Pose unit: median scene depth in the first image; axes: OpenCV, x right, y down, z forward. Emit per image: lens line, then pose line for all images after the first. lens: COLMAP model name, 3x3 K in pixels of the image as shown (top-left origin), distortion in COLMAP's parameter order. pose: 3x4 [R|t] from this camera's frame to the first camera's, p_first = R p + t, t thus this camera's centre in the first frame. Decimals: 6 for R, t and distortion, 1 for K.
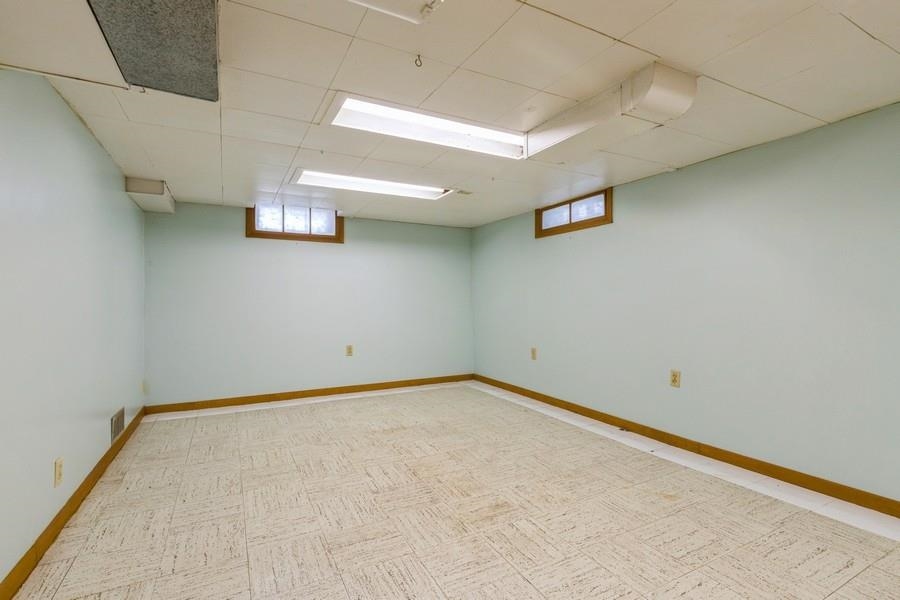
lens RADIAL K [[411.2, 0, 447.2], [0, 411.2, 299.7], [0, 0, 1]] dist [0.001965, 0.000125]
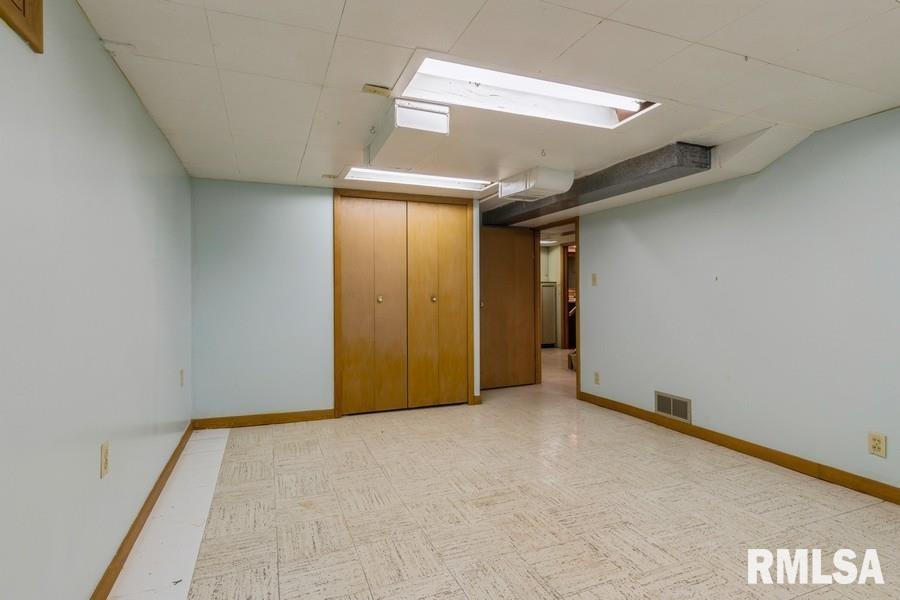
lens RADIAL K [[453.3, 0, 449.7], [0, 453.3, 296.7], [0, 0, 1]] dist [-0.001094, -0.000259]
pose [[-0.995151, 0.009518, 0.097899, 0.096645], [0.010701, 0.999876, 0.011569, -0.018441], [-0.097777, 0.012561, -0.995129, 2.013594]]
